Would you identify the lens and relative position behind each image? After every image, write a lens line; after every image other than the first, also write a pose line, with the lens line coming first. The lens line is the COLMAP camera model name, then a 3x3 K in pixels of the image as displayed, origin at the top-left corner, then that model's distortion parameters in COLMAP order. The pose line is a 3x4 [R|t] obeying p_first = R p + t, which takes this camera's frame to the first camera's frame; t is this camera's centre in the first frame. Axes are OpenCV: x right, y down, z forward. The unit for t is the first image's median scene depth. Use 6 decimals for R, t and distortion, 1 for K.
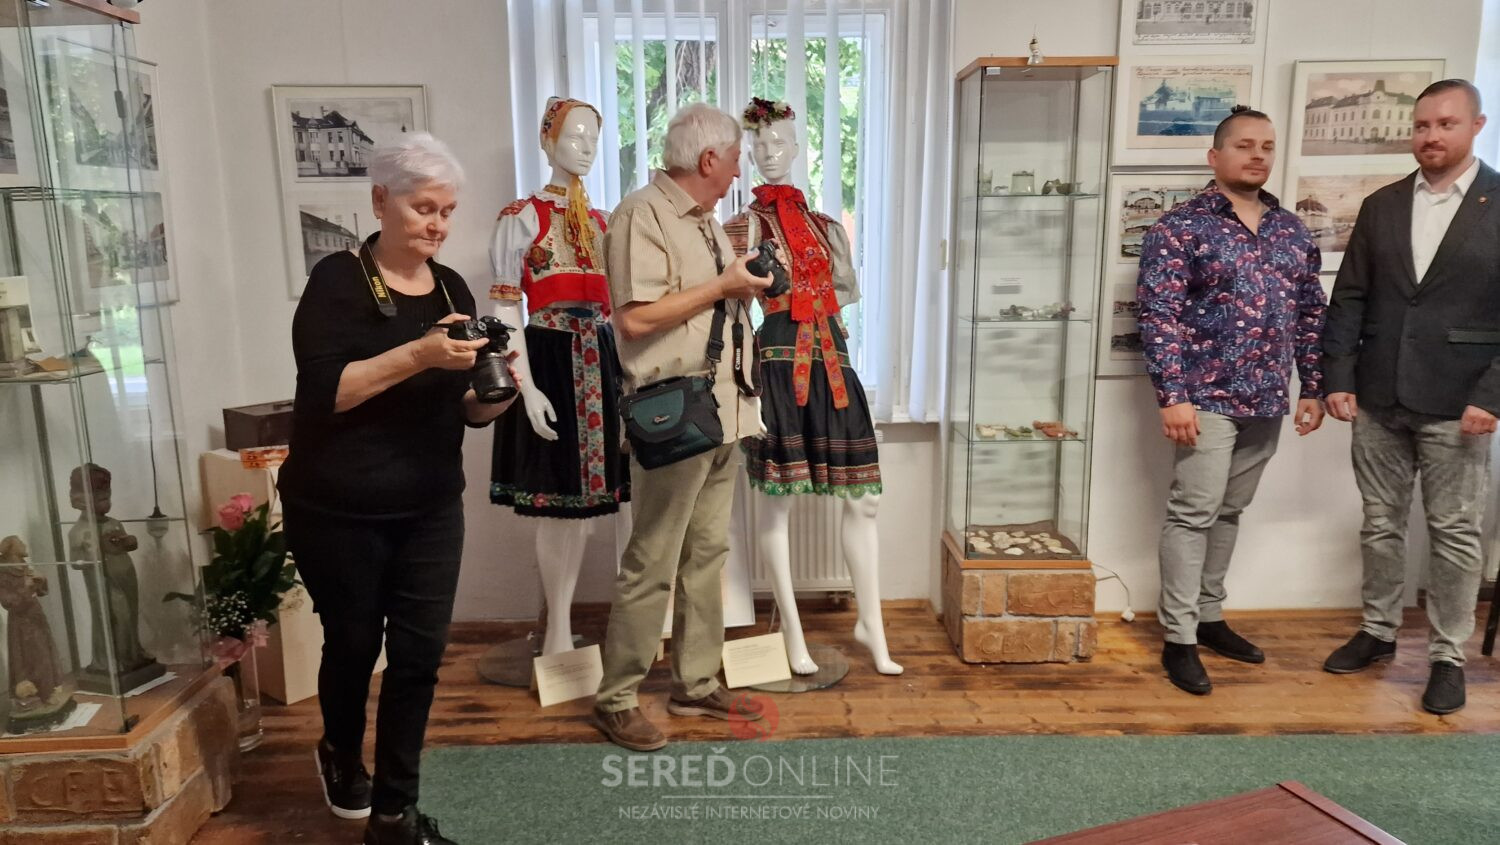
lens RADIAL K [[997.6, 0, 750.0], [0, 997.6, 422.5], [0, 0, 1]] dist [0.047712, -0.060640]
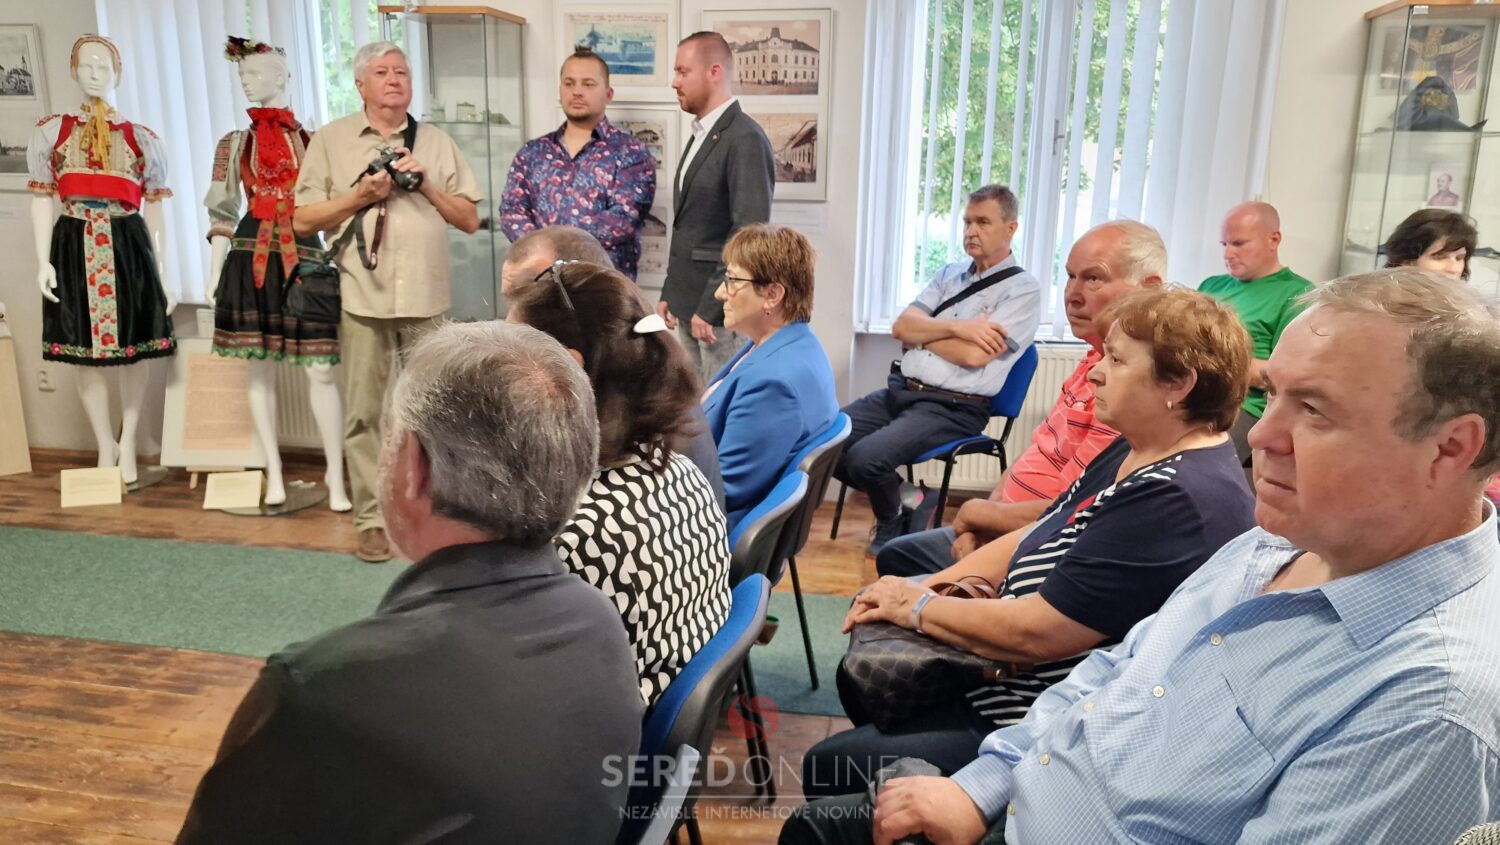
lens RADIAL K [[1029.1, 0, 750.0], [0, 1029.1, 422.5], [0, 0, 1]] dist [0.001441, -0.028041]
pose [[0.984111, 0.074114, -0.161349, 0.865131], [-0.066651, 0.996462, 0.051193, 0.043802], [0.164572, -0.039625, 0.985569, -0.160765]]
